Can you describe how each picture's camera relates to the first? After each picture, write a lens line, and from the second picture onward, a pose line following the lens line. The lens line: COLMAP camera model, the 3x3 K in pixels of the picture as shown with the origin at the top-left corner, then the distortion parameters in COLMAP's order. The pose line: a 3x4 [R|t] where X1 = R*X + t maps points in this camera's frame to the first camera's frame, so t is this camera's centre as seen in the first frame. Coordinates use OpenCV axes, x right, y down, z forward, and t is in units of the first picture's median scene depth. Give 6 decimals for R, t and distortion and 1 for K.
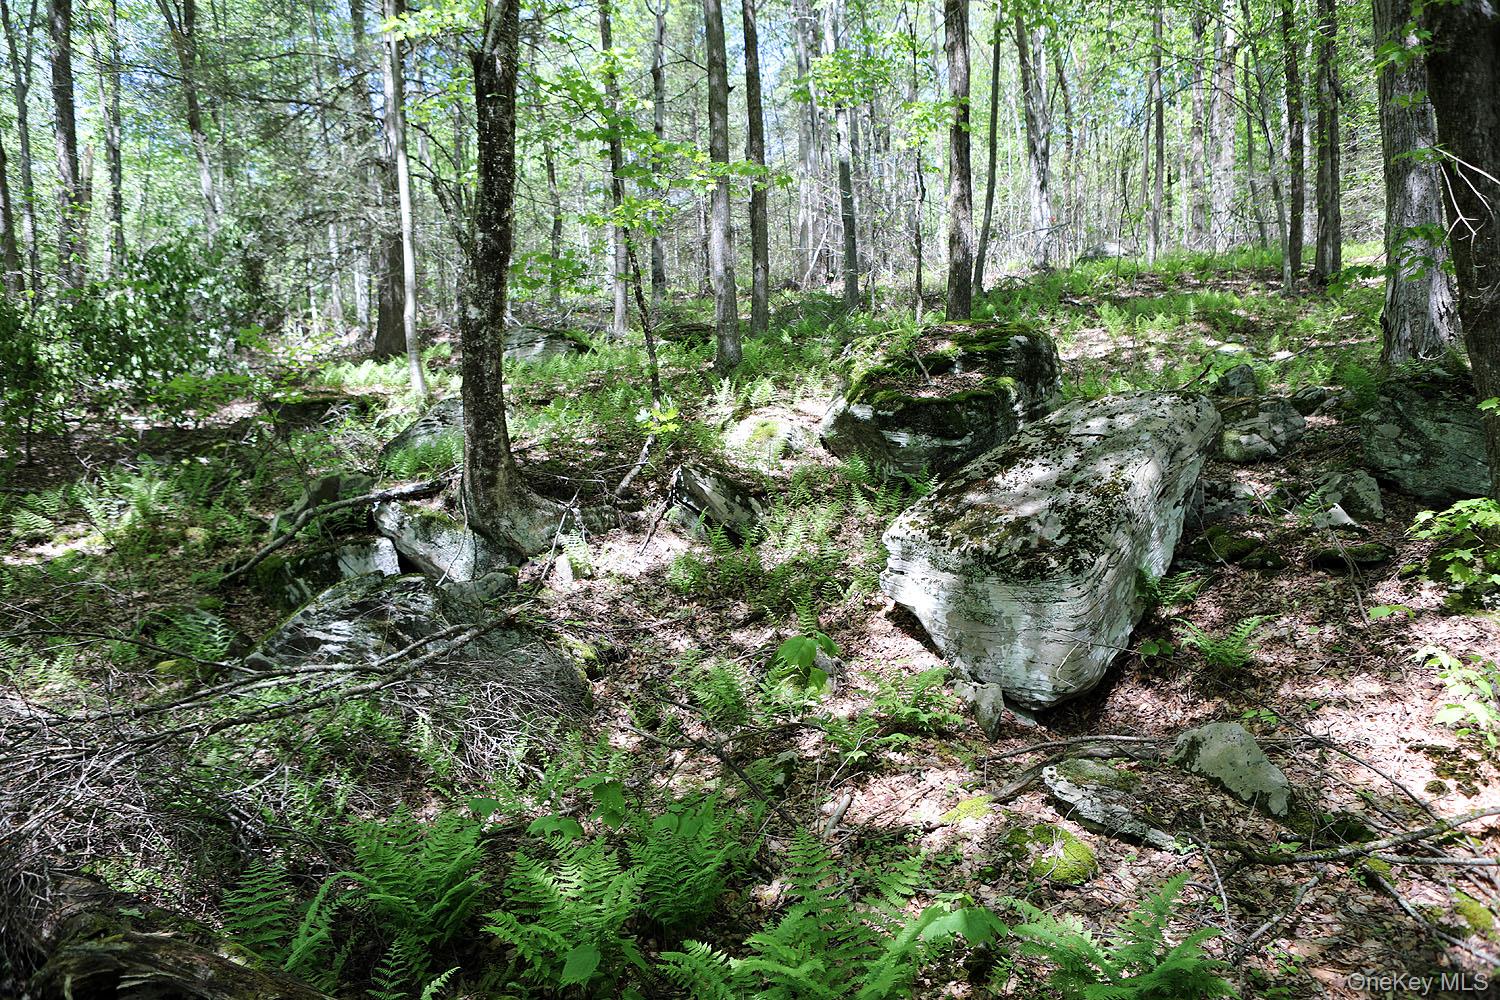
lens RADIAL K [[1044.5, 0, 750.0], [0, 1044.5, 500.0], [0, 0, 1]] dist [-0.106647, 0.071522]
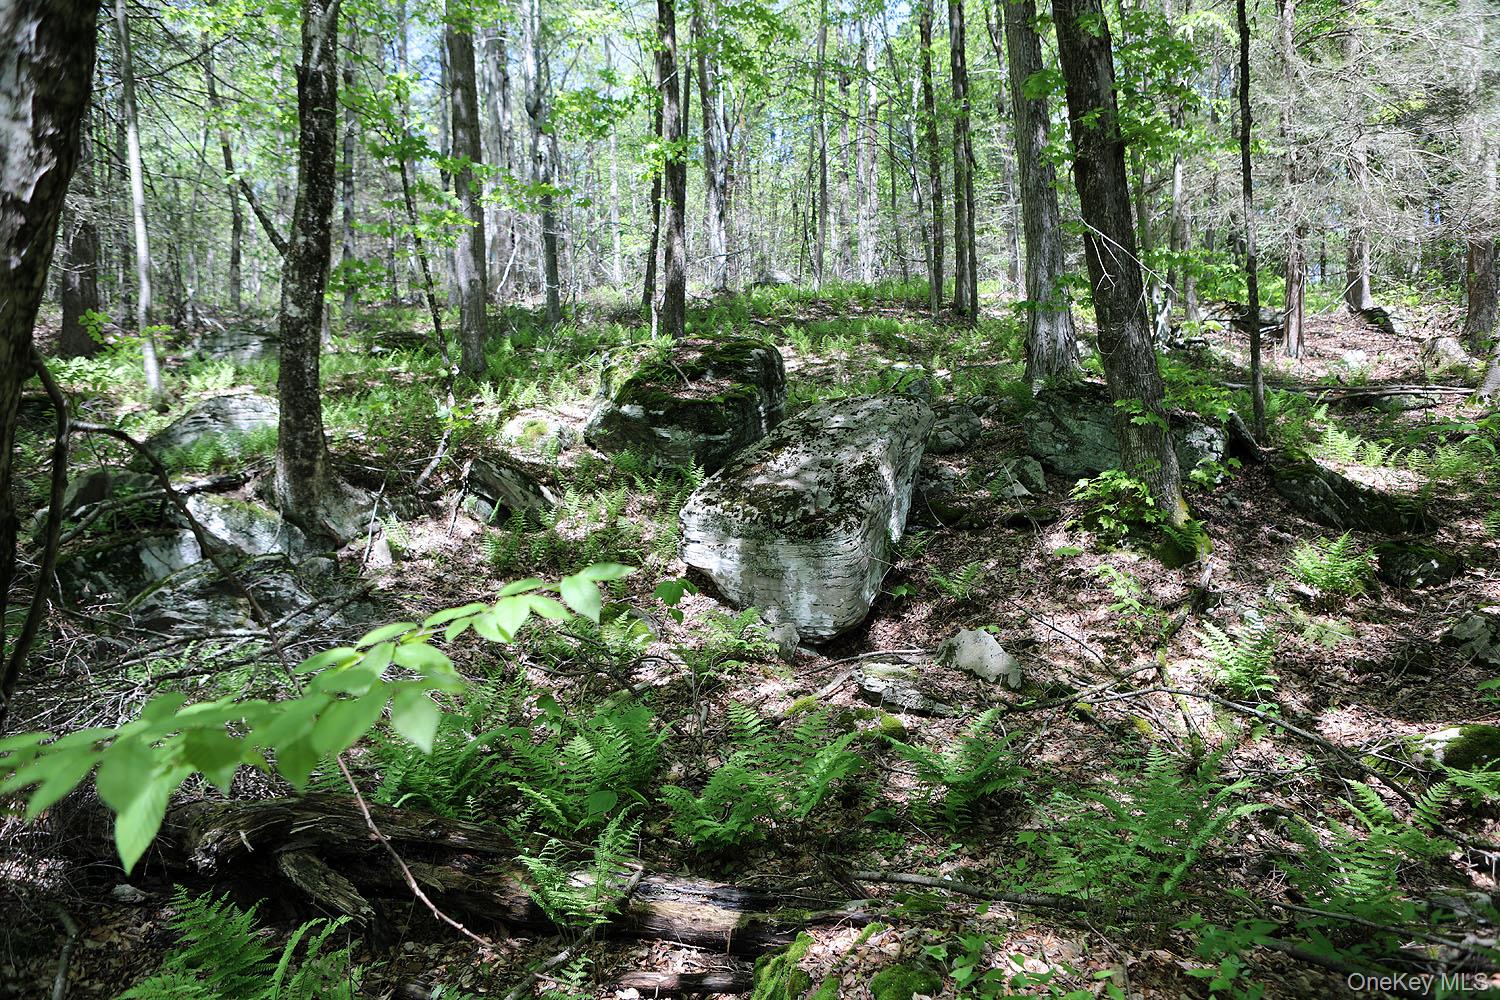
lens RADIAL K [[1087.8, 0, 750.0], [0, 1087.8, 500.0], [0, 0, 1]] dist [-0.145492, 0.159211]
pose [[0.936141, -0.014605, 0.351320, -0.210757], [0.022665, 0.999566, -0.018840, 0.041491], [-0.350892, 0.025600, 0.936066, -0.169871]]
